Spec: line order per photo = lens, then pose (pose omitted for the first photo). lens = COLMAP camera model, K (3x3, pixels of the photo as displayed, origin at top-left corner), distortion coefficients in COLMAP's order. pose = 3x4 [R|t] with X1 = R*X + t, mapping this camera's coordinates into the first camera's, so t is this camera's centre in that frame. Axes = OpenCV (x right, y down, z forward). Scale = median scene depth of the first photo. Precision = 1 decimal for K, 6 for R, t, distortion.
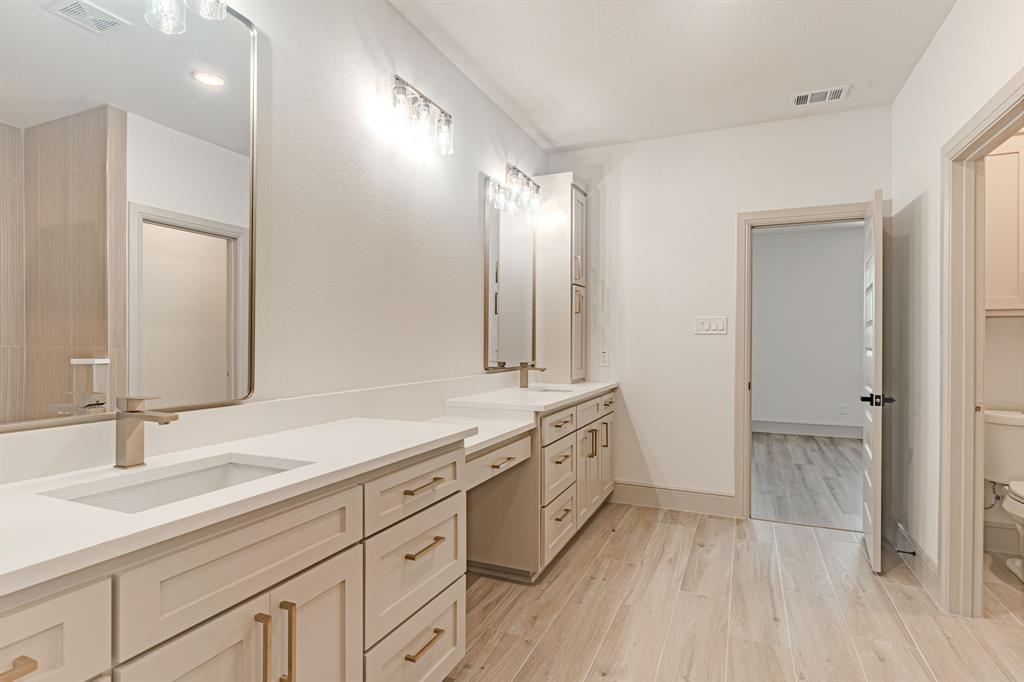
lens RADIAL K [[537.5, 0, 510.0], [0, 537.5, 336.3], [0, 0, 1]] dist [-0.007525, 0.001591]
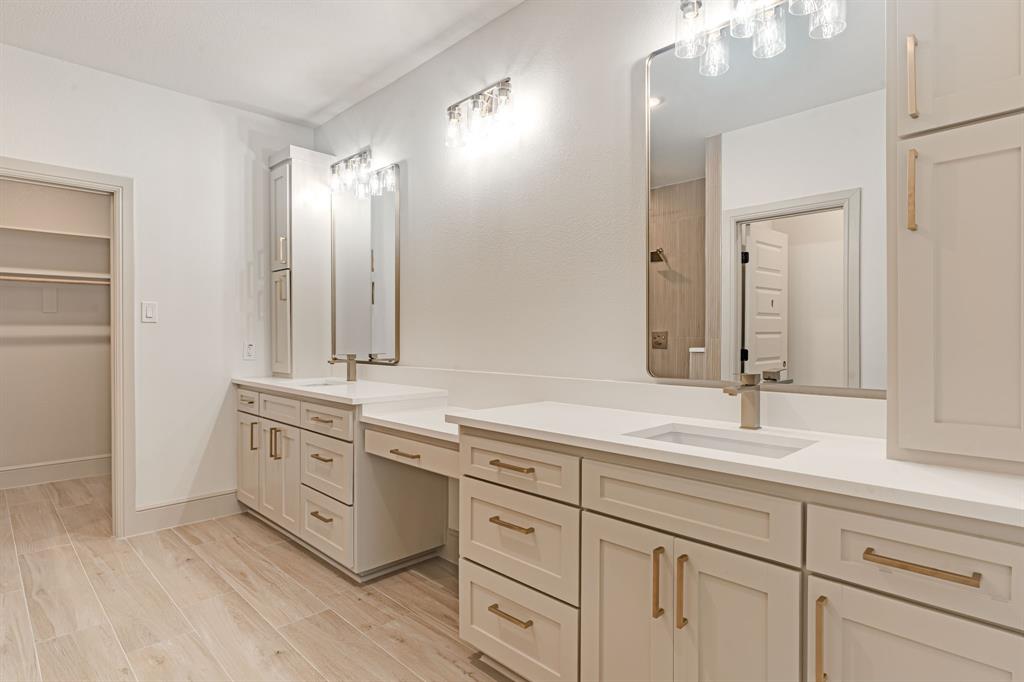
lens RADIAL K [[537.5, 0, 504.3], [0, 537.5, 334.5], [0, 0, 1]] dist [-0.007525, 0.001591]
pose [[-0.349268, 0.001430, -0.937022, 0.775572], [-0.002366, 0.999994, 0.002408, 0.011473], [0.937020, 0.003058, -0.349262, 1.385843]]
